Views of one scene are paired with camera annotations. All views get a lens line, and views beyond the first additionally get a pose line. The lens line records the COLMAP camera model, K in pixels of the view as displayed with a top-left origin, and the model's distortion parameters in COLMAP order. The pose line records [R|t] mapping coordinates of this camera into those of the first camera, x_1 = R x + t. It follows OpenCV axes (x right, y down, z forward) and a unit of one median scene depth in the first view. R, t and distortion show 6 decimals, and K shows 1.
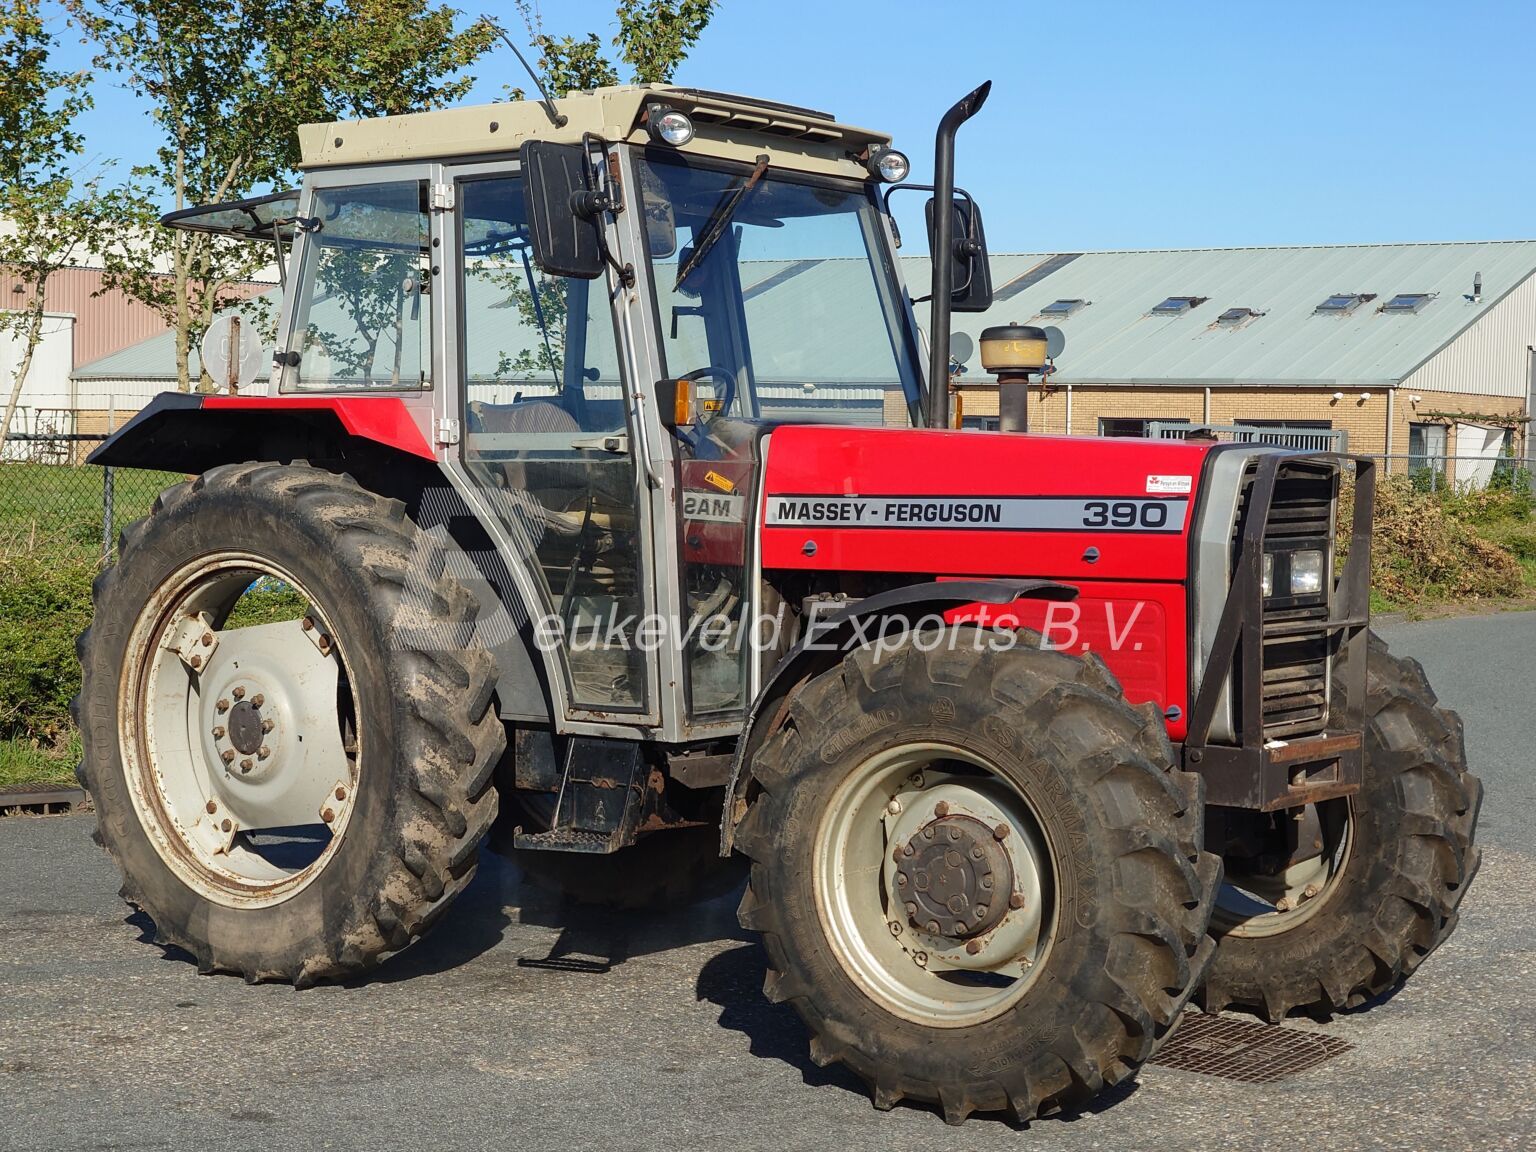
lens RADIAL K [[2671.5, 0, 768.0], [0, 2671.5, 576.0], [0, 0, 1]] dist [0.044641, -0.264720]
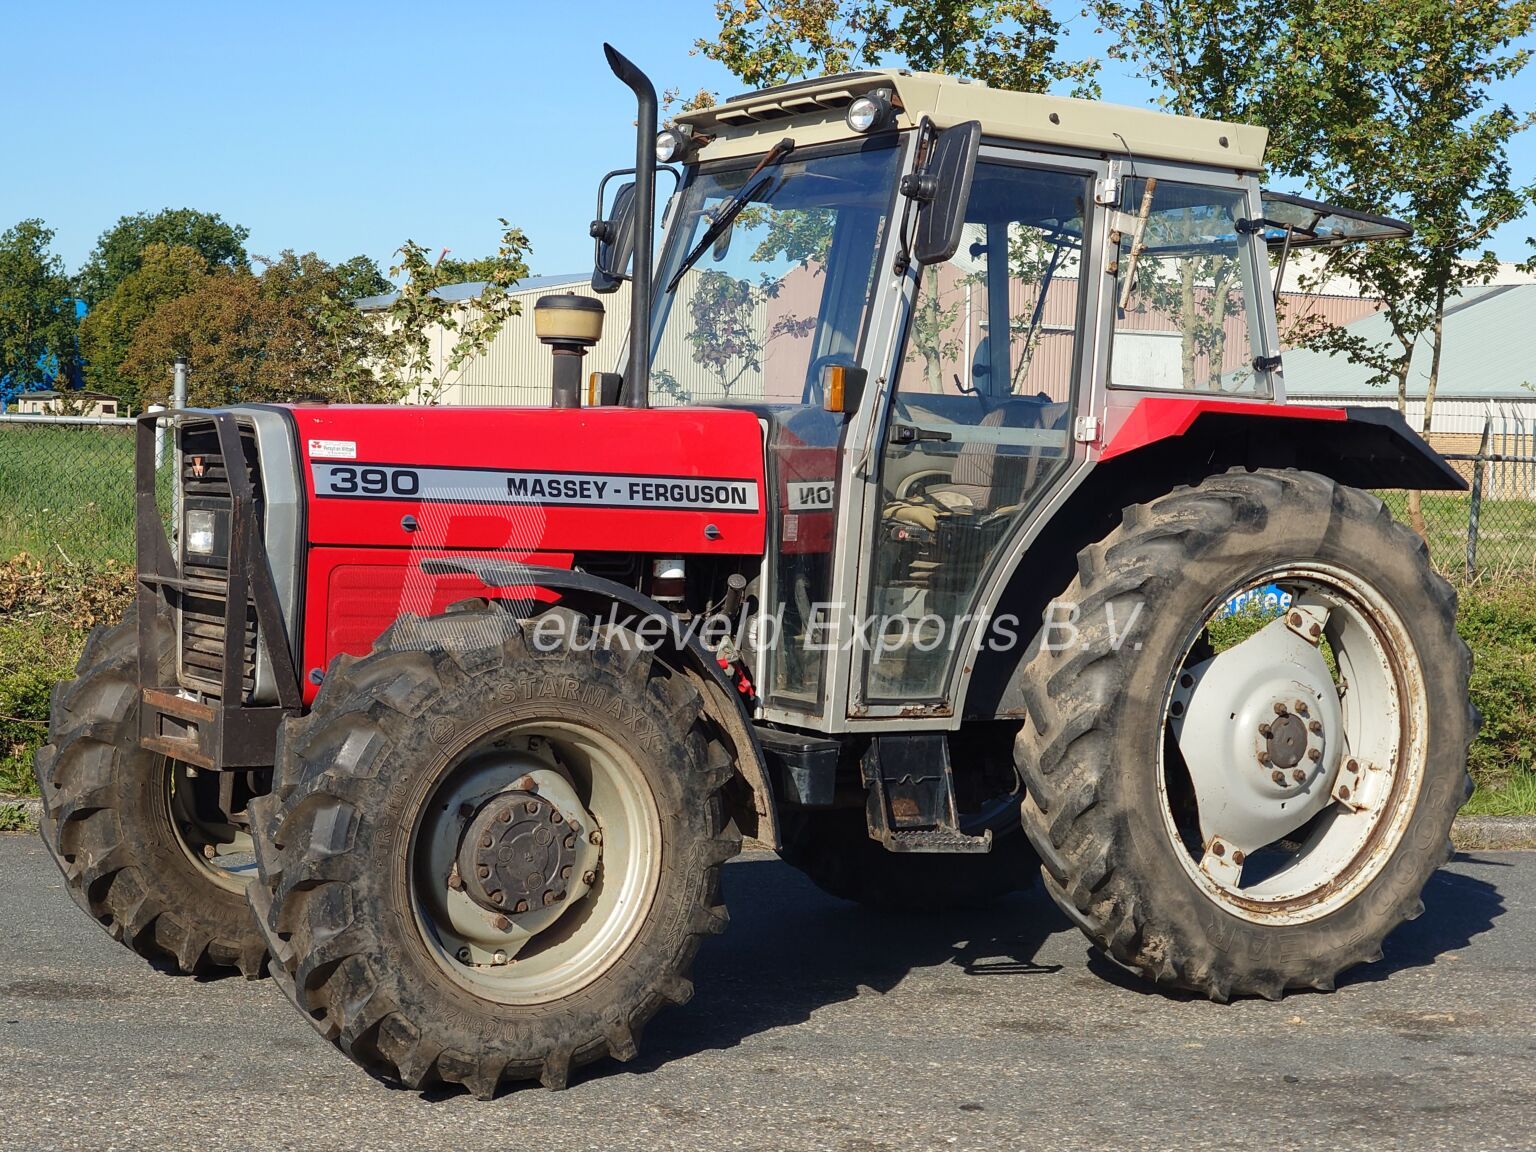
lens RADIAL K [[2671.5, 0, 768.0], [0, 2671.5, 576.0], [0, 0, 1]] dist [0.044641, -0.264720]
pose [[0.916520, 0.023593, -0.399291, 0.020827], [-0.027882, 0.999599, -0.004935, 0.001742], [0.399015, 0.015656, 0.916811, 0.085289]]
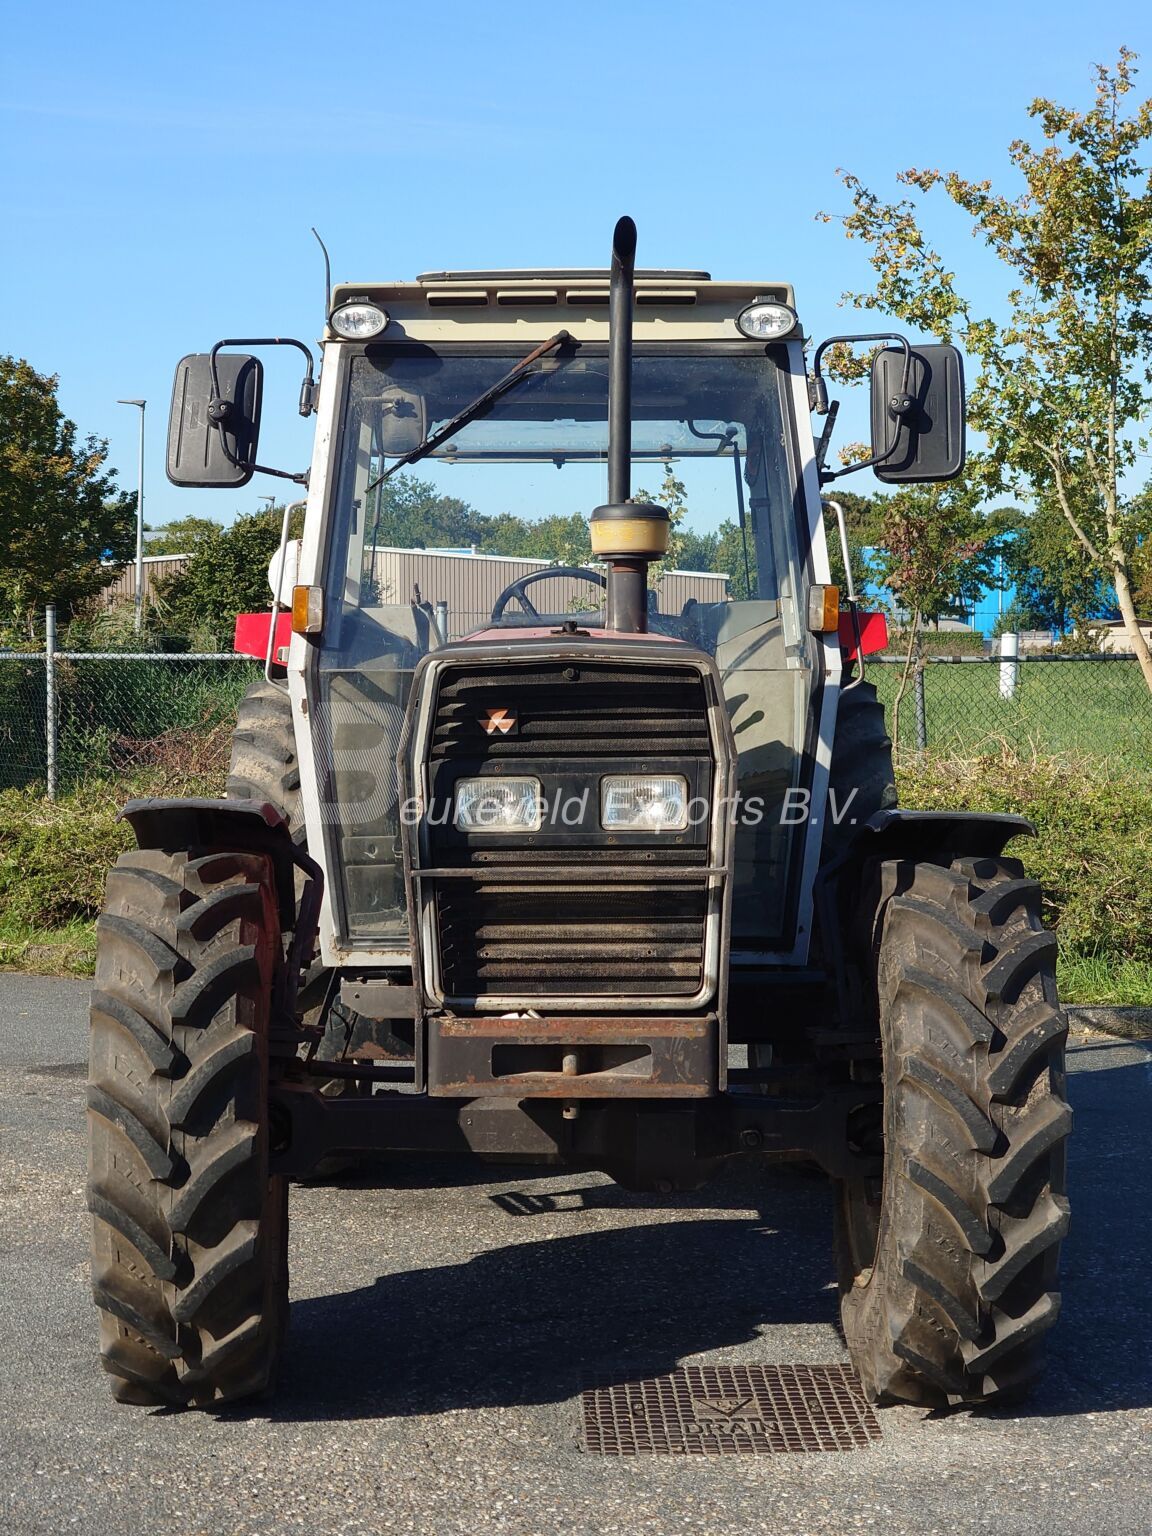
lens RADIAL K [[2671.5, 0, 576.0], [0, 2671.5, 768.0], [0, 0, 1]] dist [0.044641, -0.264720]
pose [[0.592893, 0.015612, -0.805130, 0.795383], [-0.027758, 0.999614, -0.001058, -0.009863], [0.804803, 0.022976, 0.593097, 0.510388]]
